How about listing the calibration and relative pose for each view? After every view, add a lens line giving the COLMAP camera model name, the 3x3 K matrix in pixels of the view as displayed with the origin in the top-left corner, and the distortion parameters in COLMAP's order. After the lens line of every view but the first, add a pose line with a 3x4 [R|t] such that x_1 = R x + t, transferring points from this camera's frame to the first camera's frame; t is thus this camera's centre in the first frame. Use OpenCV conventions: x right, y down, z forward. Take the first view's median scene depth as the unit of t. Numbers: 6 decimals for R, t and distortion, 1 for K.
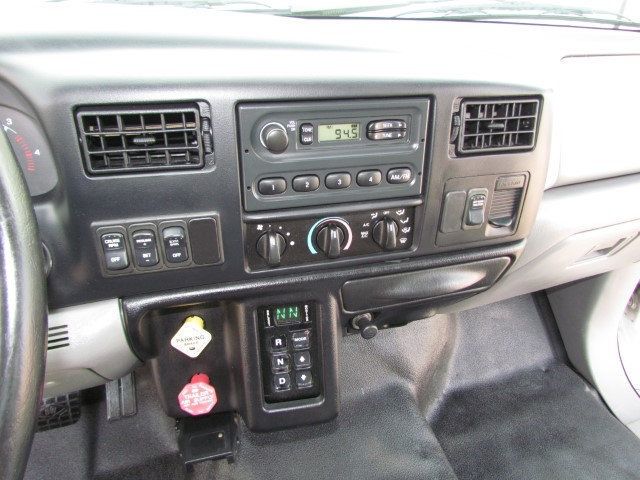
lens RADIAL K [[447.8, 0, 319.4], [0, 447.8, 238.6], [0, 0, 1]] dist [-0.037104, 0.001947]
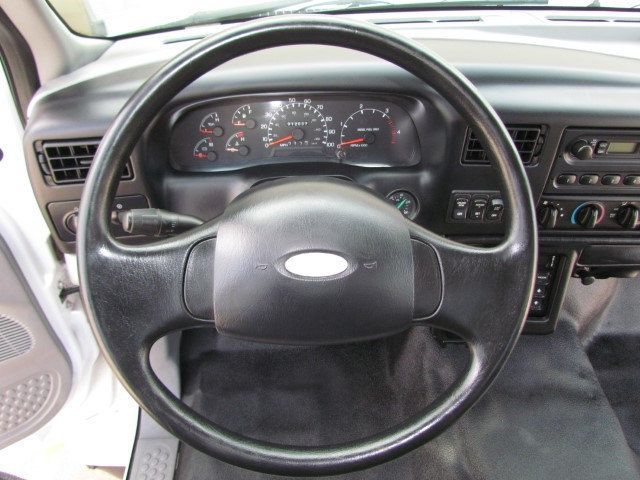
lens RADIAL K [[447.8, 0, 320.1], [0, 447.8, 242.5], [0, 0, 1]] dist [-0.037104, 0.001947]
pose [[0.964775, 0.162402, -0.206967, -0.490602], [-0.119729, 0.971569, 0.204249, -0.100795], [0.234253, -0.172274, 0.956790, -0.564052]]
